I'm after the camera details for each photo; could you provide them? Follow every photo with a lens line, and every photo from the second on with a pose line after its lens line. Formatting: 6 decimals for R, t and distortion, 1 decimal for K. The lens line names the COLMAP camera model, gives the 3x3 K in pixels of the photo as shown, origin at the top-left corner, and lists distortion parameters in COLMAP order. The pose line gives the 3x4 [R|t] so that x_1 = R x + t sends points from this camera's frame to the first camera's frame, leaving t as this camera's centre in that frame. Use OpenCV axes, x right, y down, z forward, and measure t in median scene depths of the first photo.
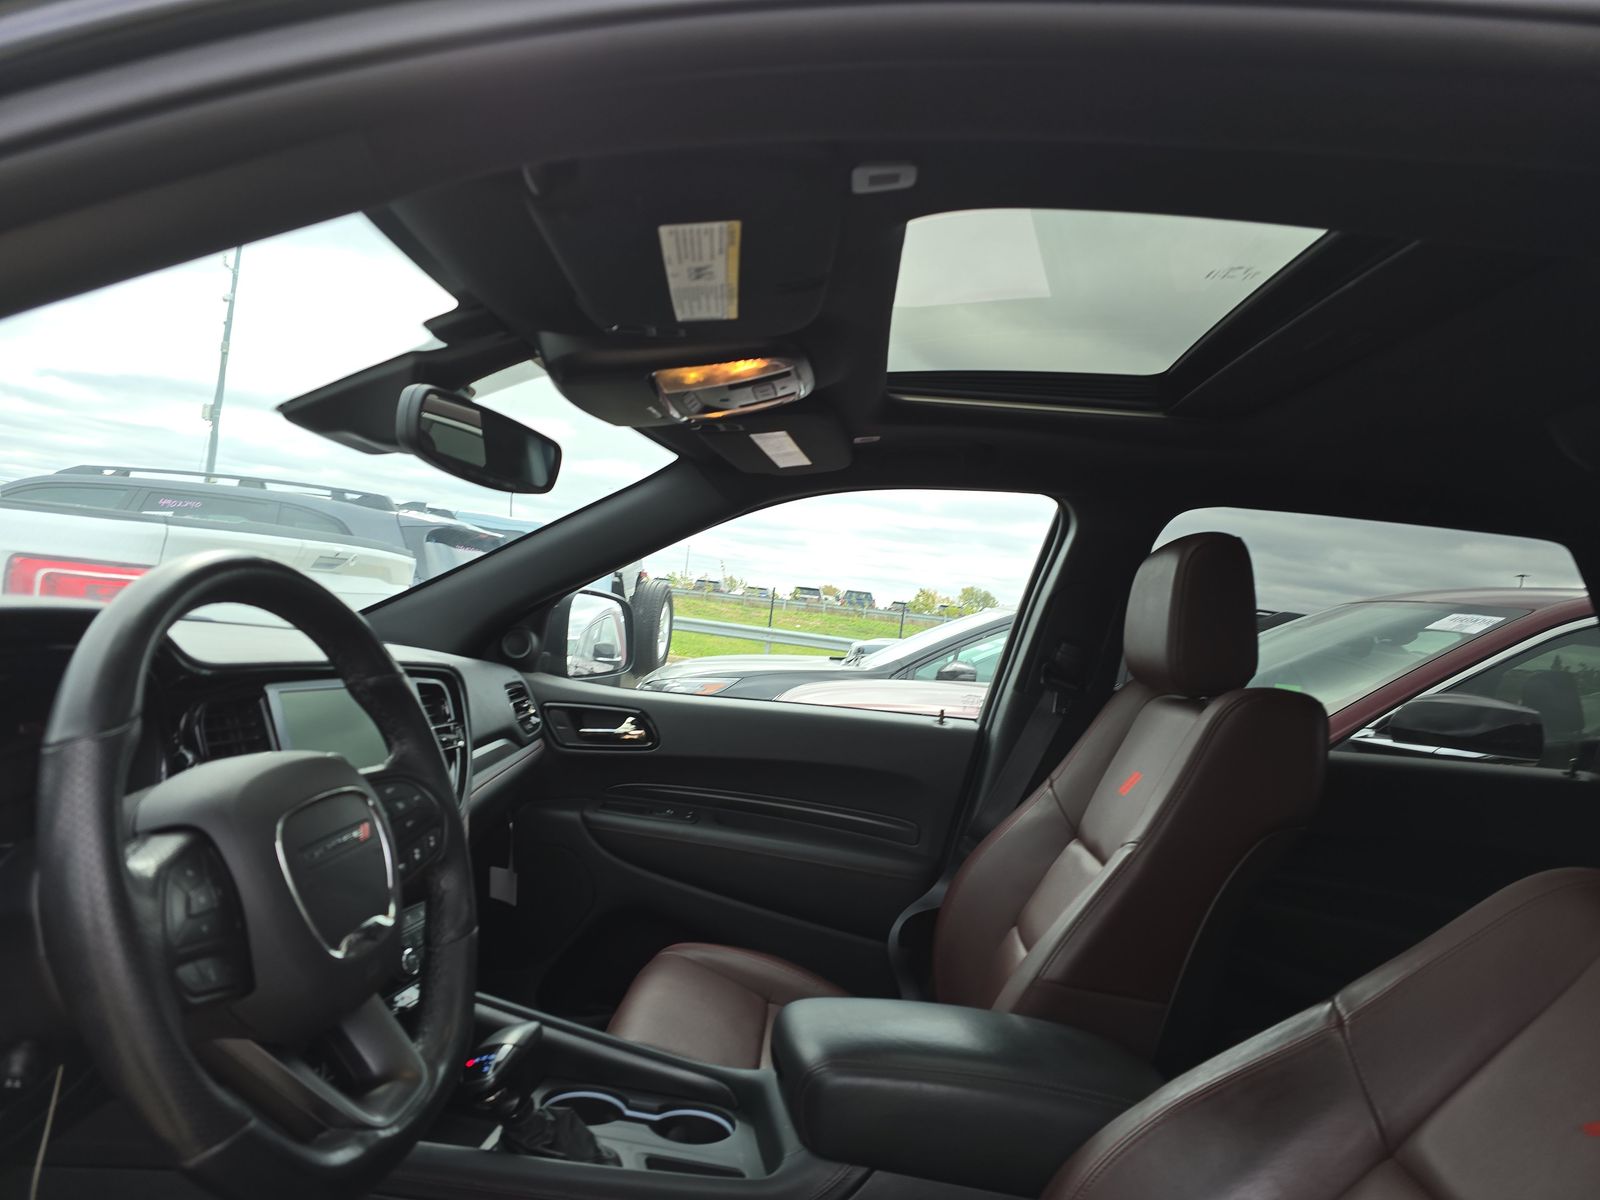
lens RADIAL K [[1050.9, 0, 800.0], [0, 1050.9, 600.0], [0, 0, 1]] dist [0.094148, -0.110135]
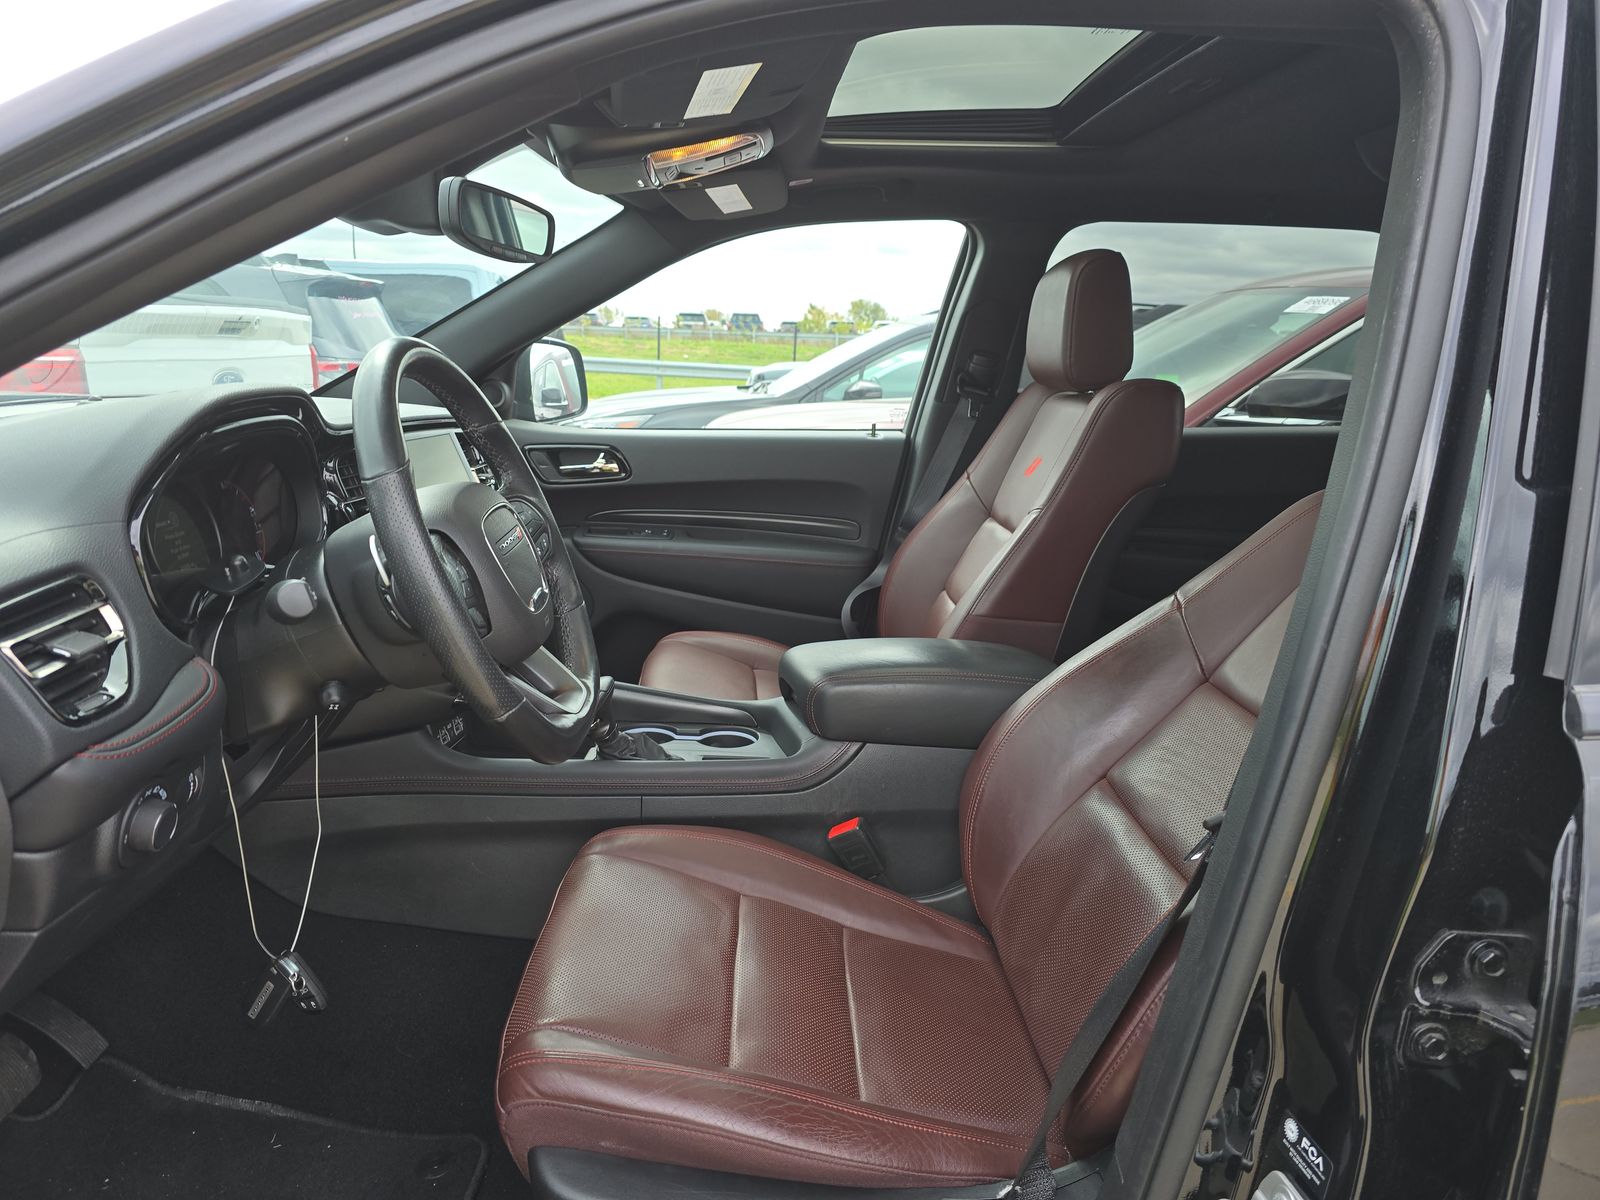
lens RADIAL K [[1050.9, 0, 800.0], [0, 1050.9, 600.0], [0, 0, 1]] dist [0.094148, -0.110135]
pose [[0.991881, -0.098010, 0.081037, -0.059197], [0.074359, 0.963906, 0.255647, -0.011407], [-0.103168, -0.247545, 0.963368, -0.159524]]
